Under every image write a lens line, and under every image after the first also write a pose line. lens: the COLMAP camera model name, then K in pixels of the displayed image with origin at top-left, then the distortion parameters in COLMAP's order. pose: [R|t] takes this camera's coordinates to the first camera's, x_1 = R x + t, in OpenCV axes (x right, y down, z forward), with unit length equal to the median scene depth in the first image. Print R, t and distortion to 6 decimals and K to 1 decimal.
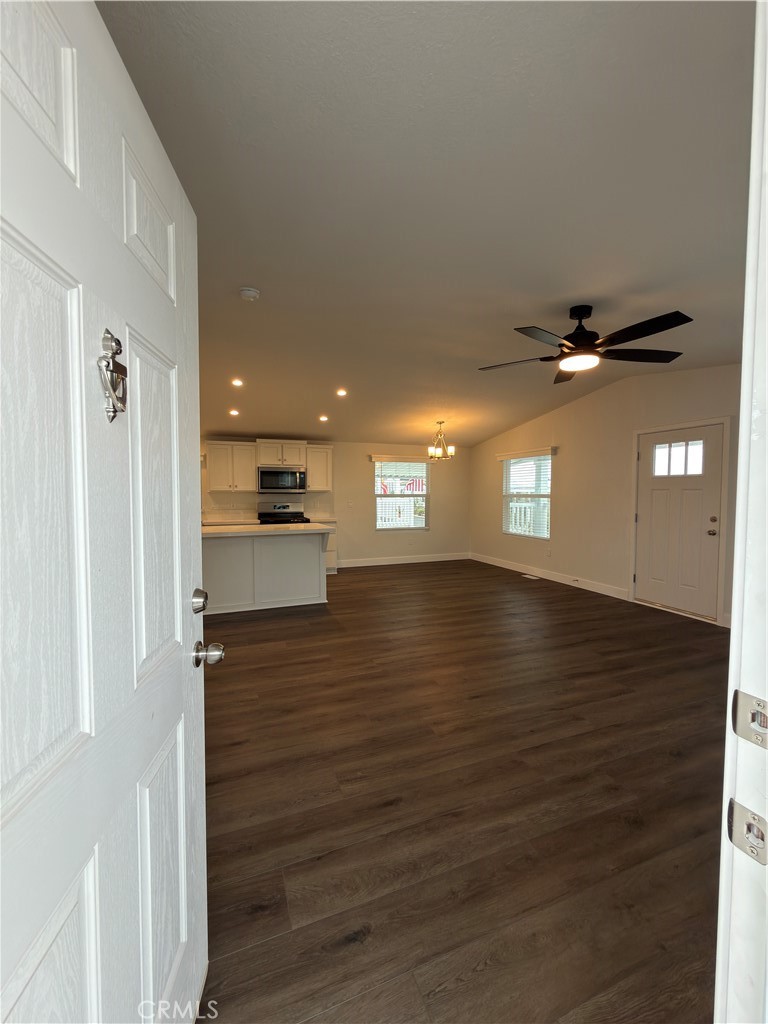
lens RADIAL K [[408.6, 0, 380.6], [0, 408.6, 511.4], [0, 0, 1]] dist [-0.000949, -0.000105]
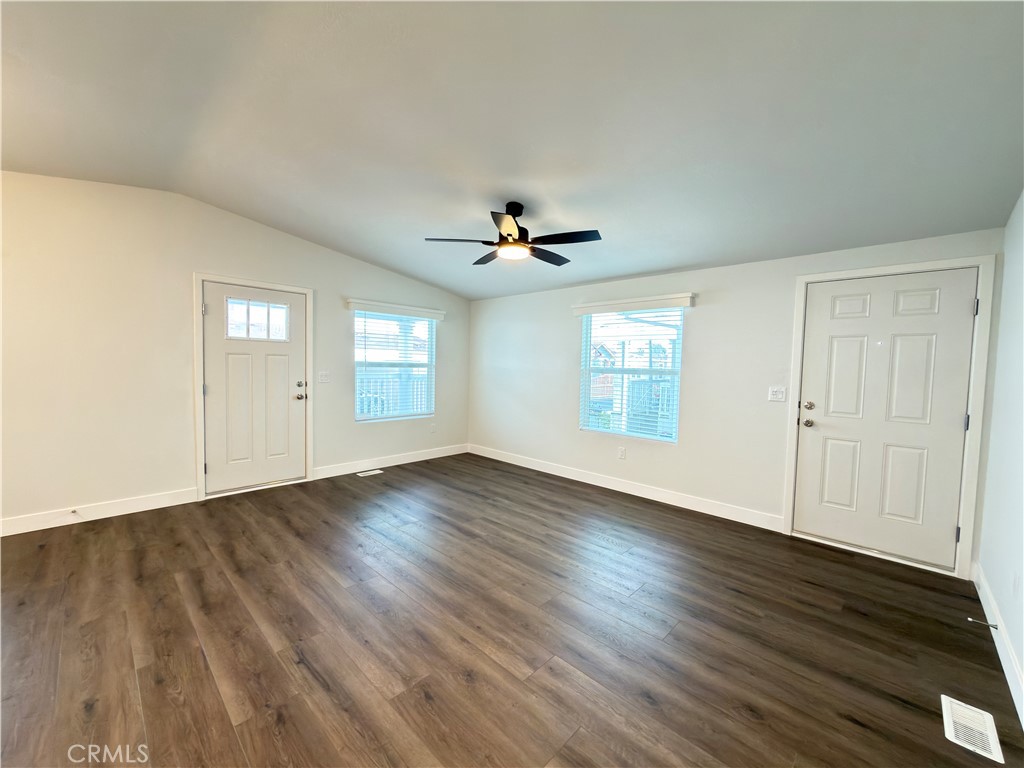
lens RADIAL K [[410.6, 0, 511.7], [0, 410.6, 386.4], [0, 0, 1]] dist [0.000032, -0.000108]
pose [[-0.424882, -0.061419, 0.903163, -0.311379], [0.019099, 0.996865, 0.076776, -0.038177], [-0.905047, 0.049870, -0.422377, 0.803823]]
